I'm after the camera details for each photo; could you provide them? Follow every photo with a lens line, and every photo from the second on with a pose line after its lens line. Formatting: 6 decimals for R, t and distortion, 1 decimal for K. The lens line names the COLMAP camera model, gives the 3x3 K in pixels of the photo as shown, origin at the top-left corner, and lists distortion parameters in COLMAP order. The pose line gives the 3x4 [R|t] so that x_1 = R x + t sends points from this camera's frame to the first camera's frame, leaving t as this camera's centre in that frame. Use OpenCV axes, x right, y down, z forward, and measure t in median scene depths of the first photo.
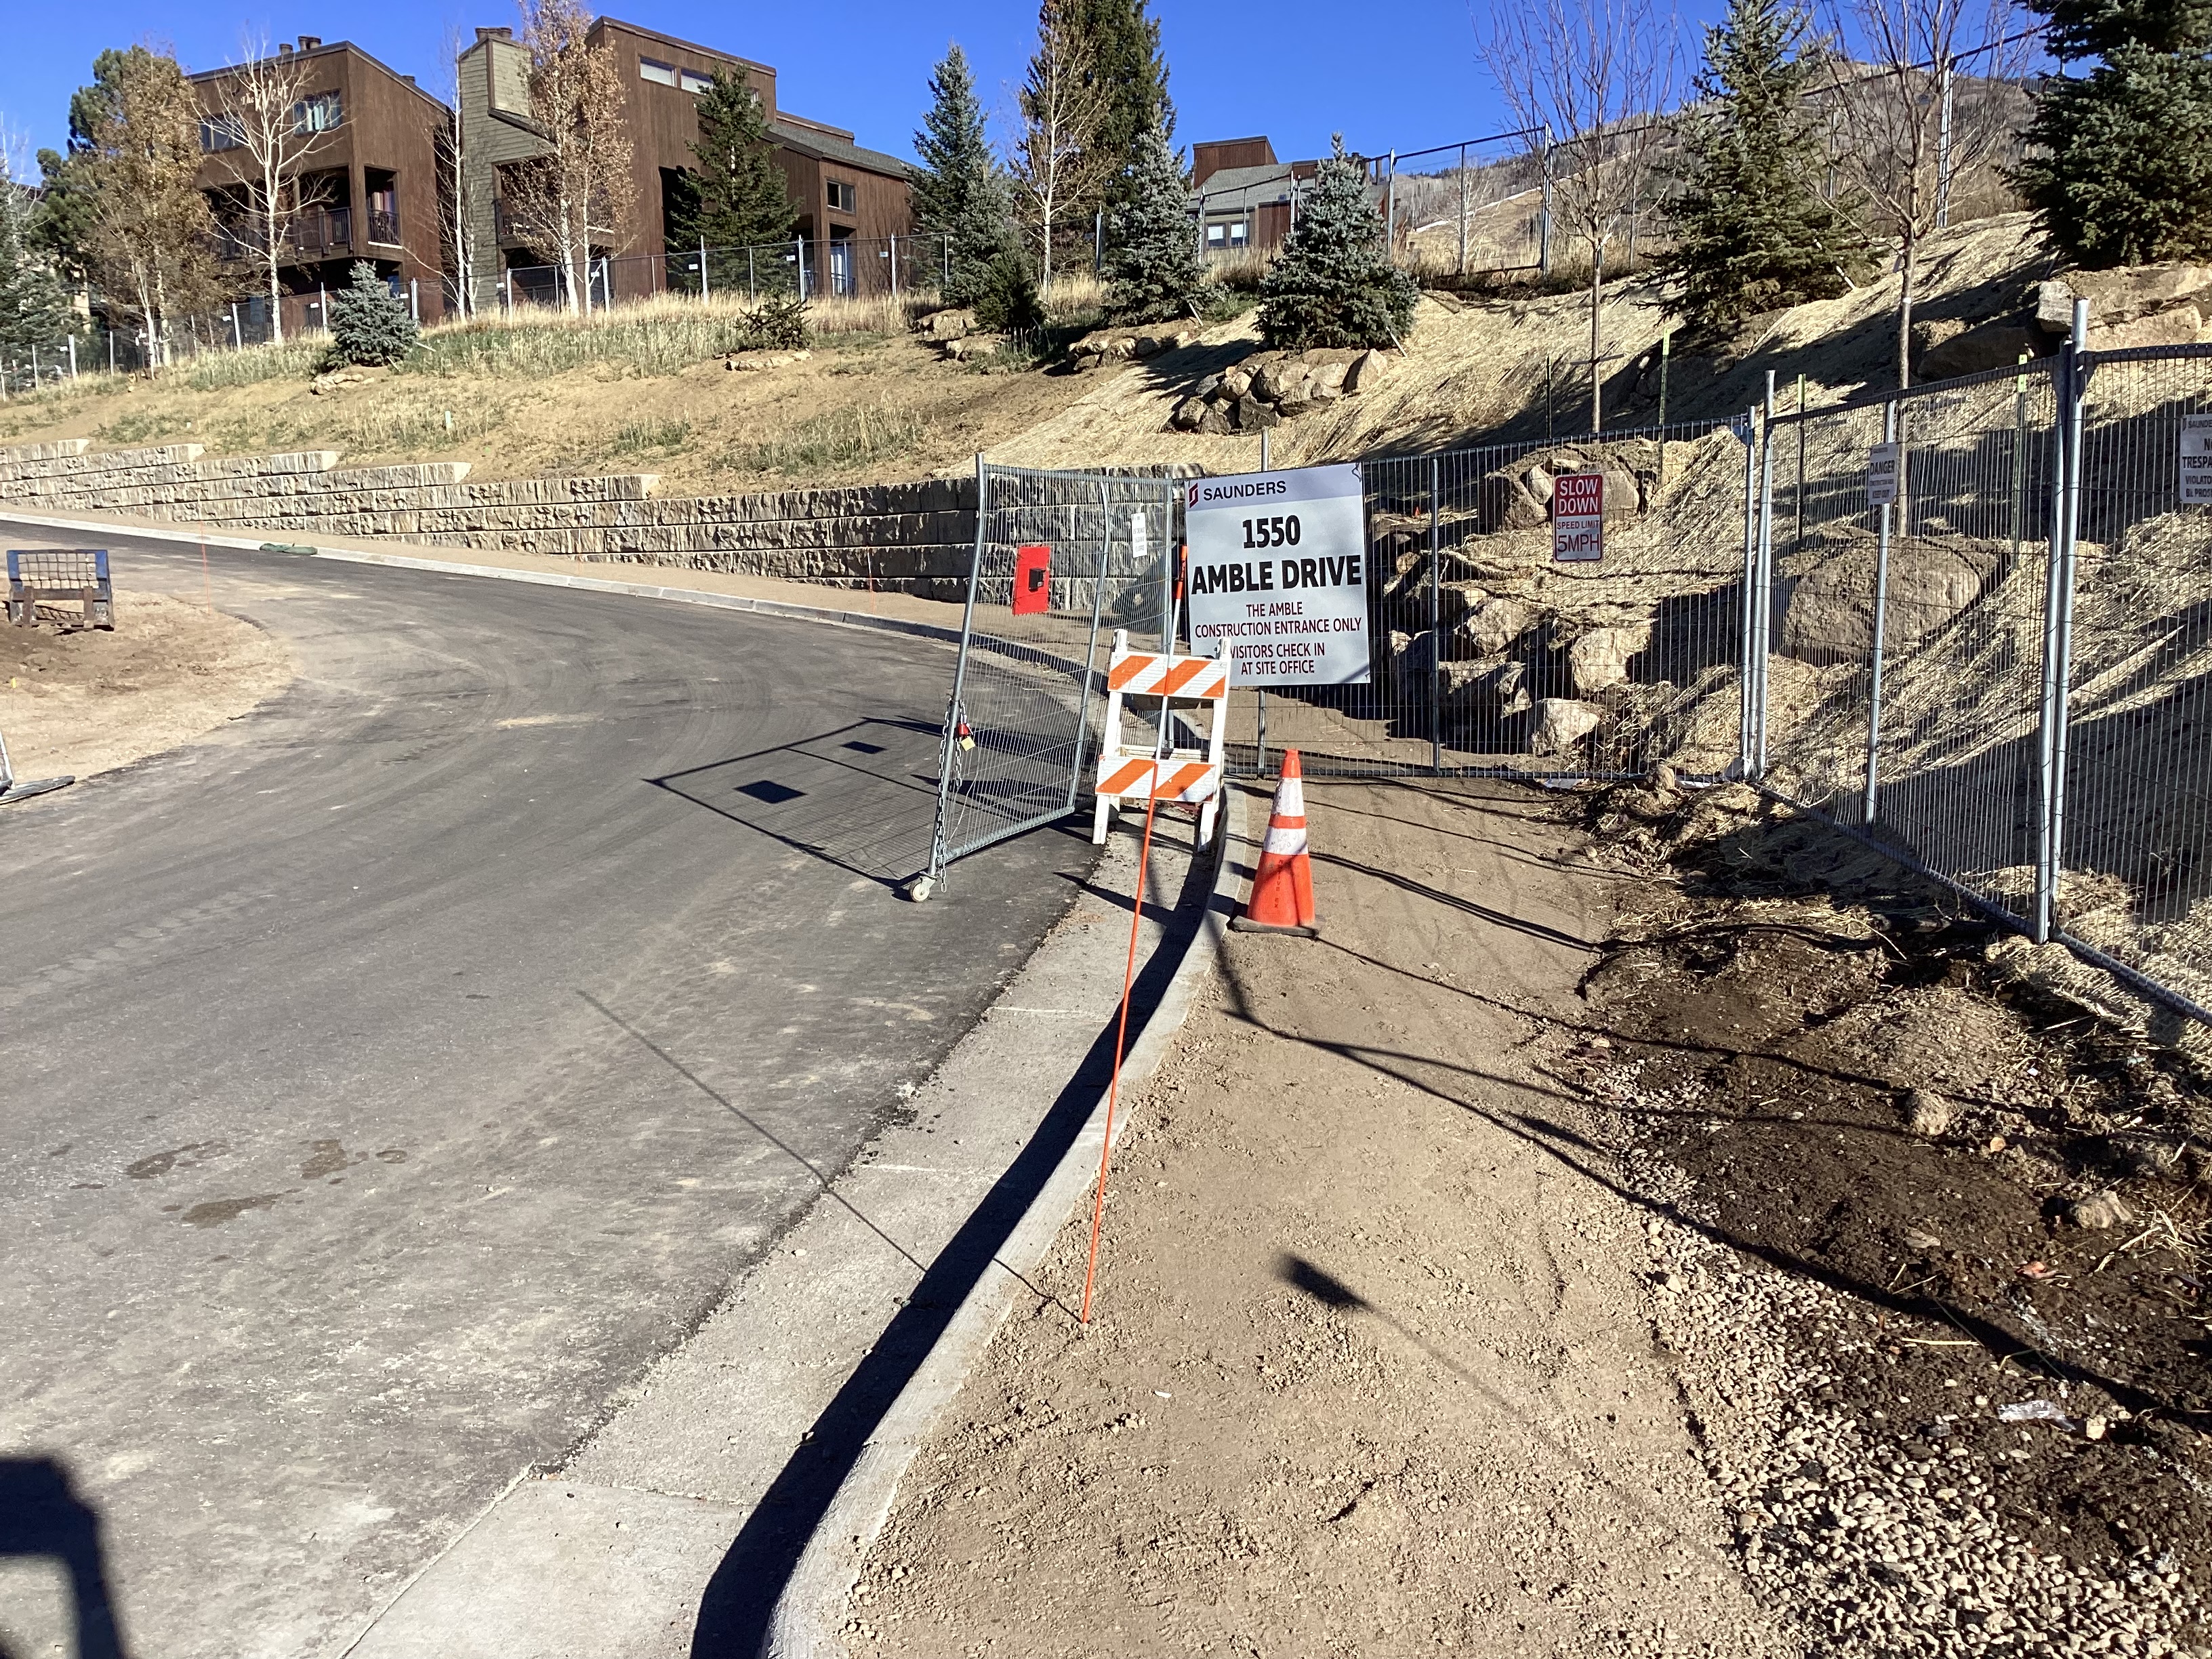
lens RADIAL K [[2017.4, 0, 1106.6], [0, 2017.4, 825.9], [0, 0, 1]] dist [-0.006221, 0.000000]
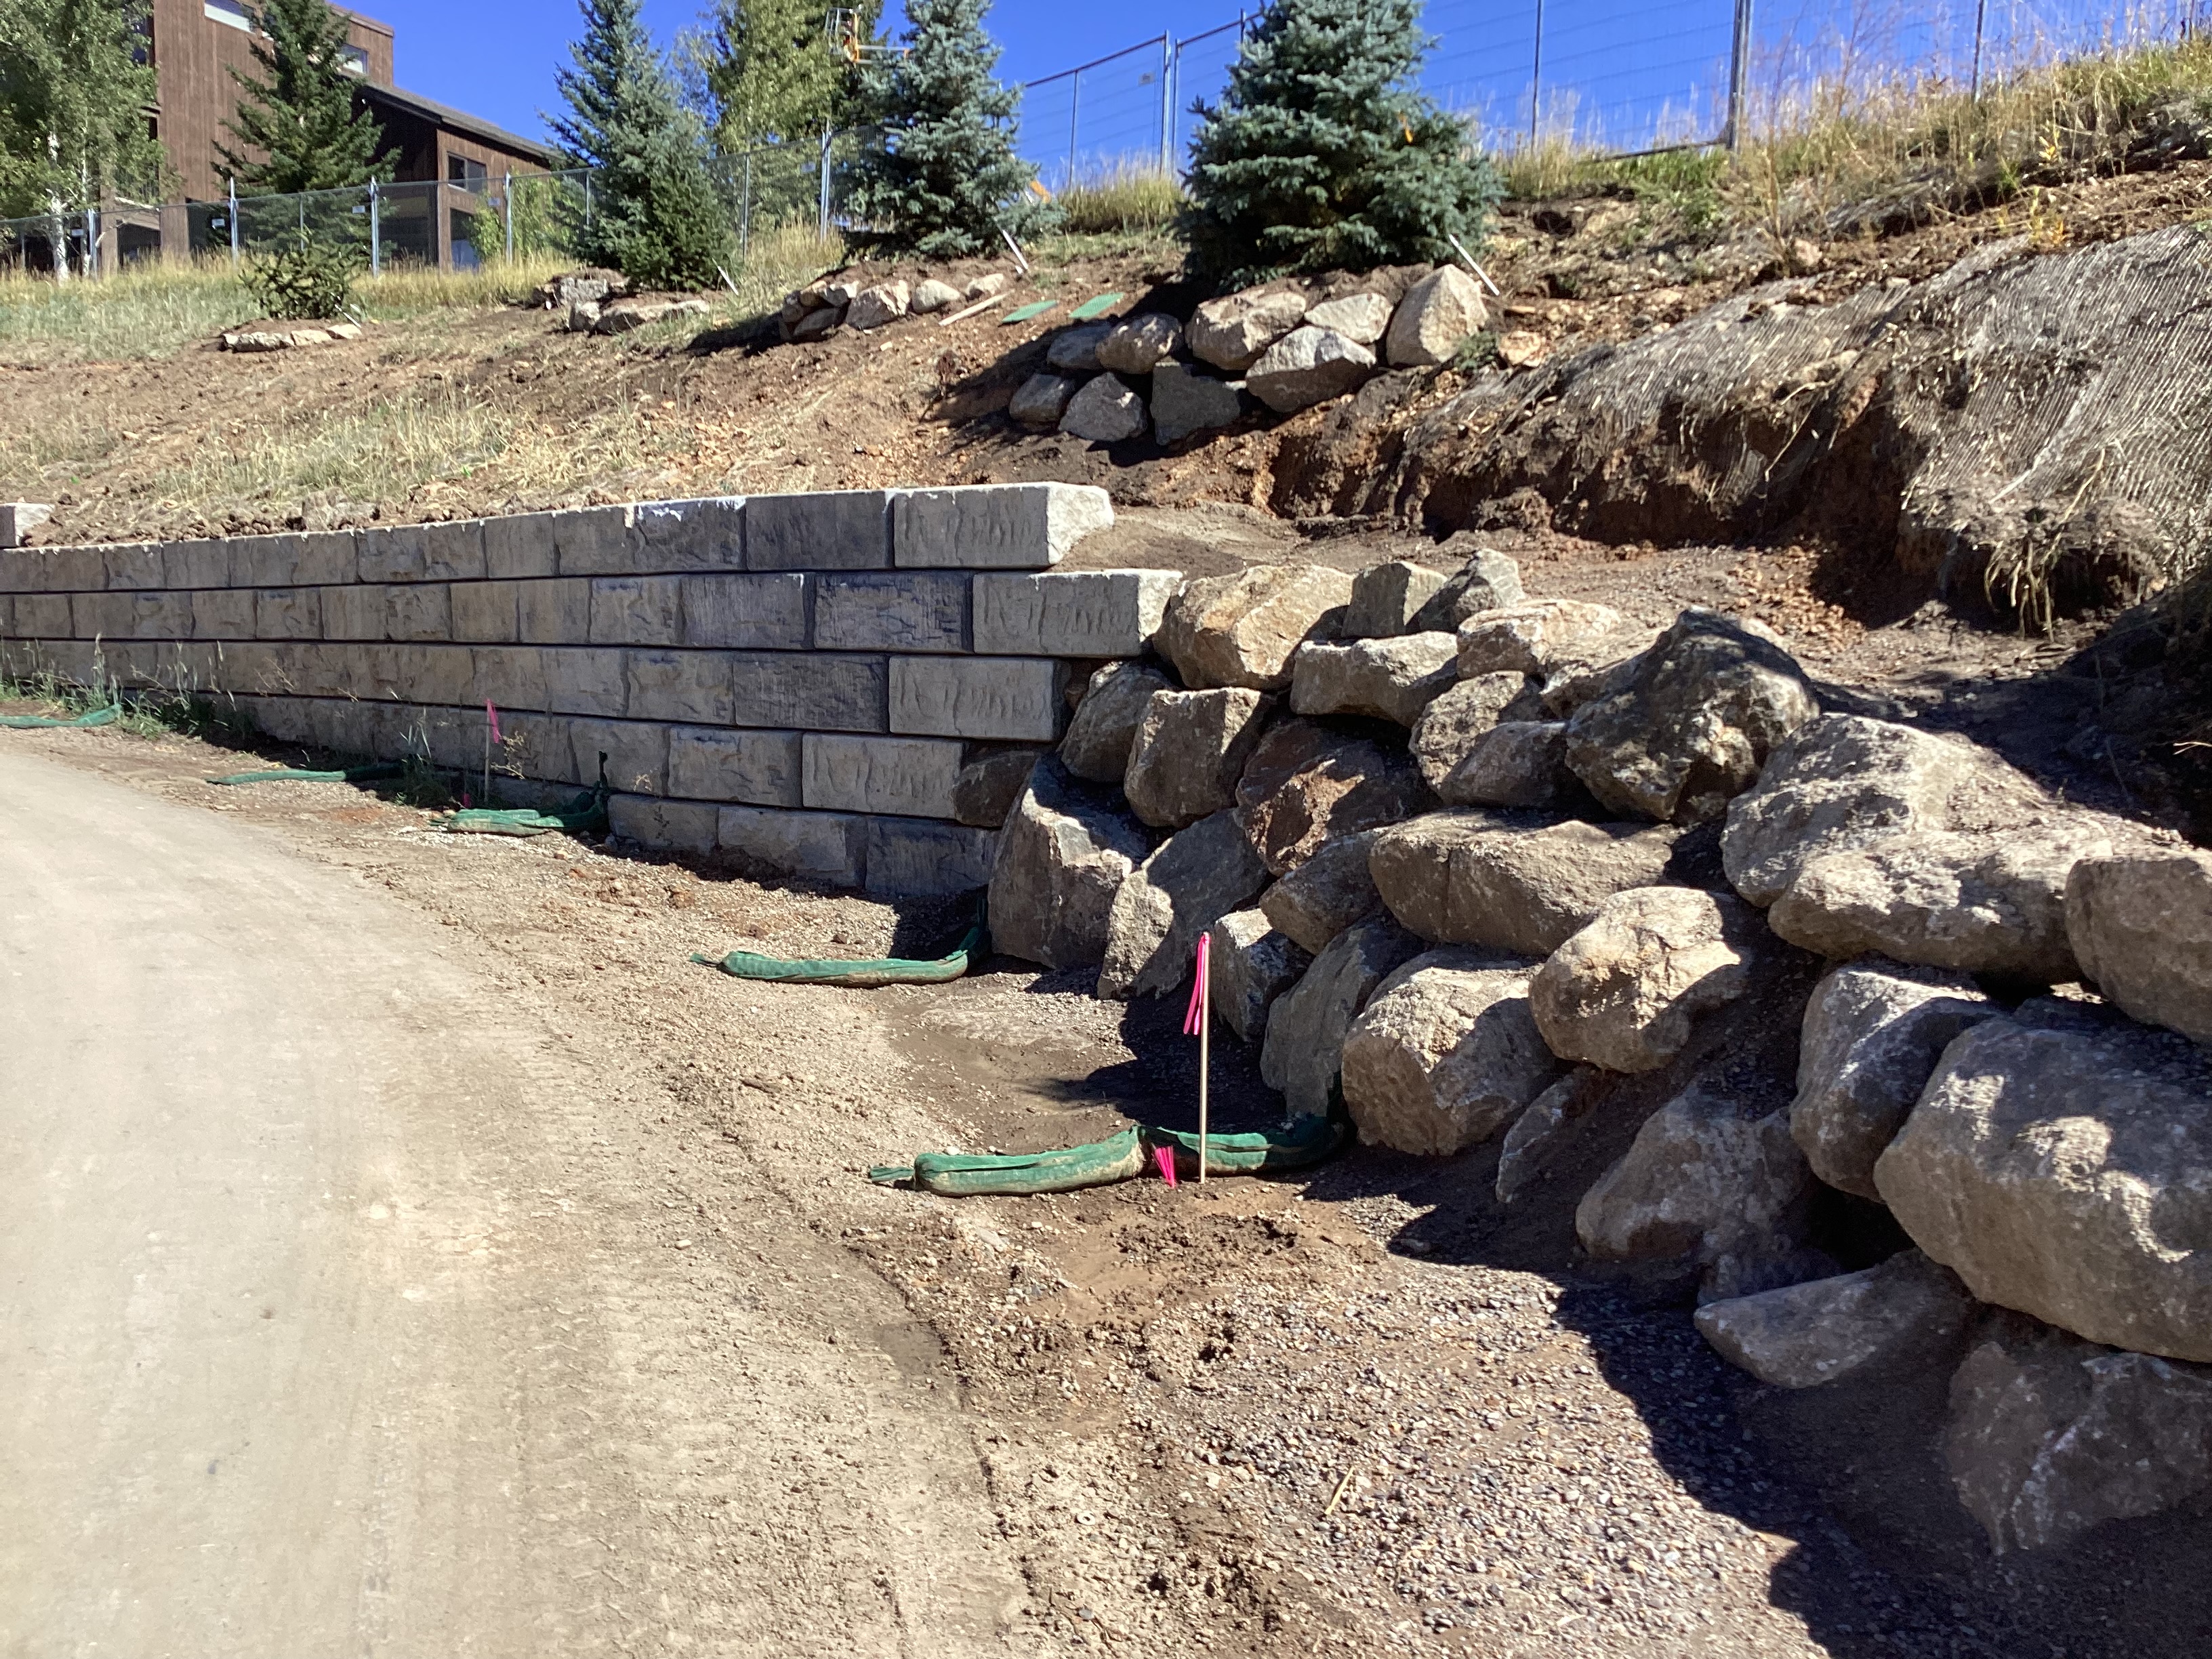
lens RADIAL K [[2017.4, 0, 1106.5], [0, 2017.4, 830.1], [0, 0, 1]] dist [-0.006221, 0.000000]
pose [[0.987663, 0.012286, 0.156111, -0.012632], [-0.005672, 0.999070, -0.042738, -0.053000], [-0.156491, 0.041325, 0.986814, 0.349072]]
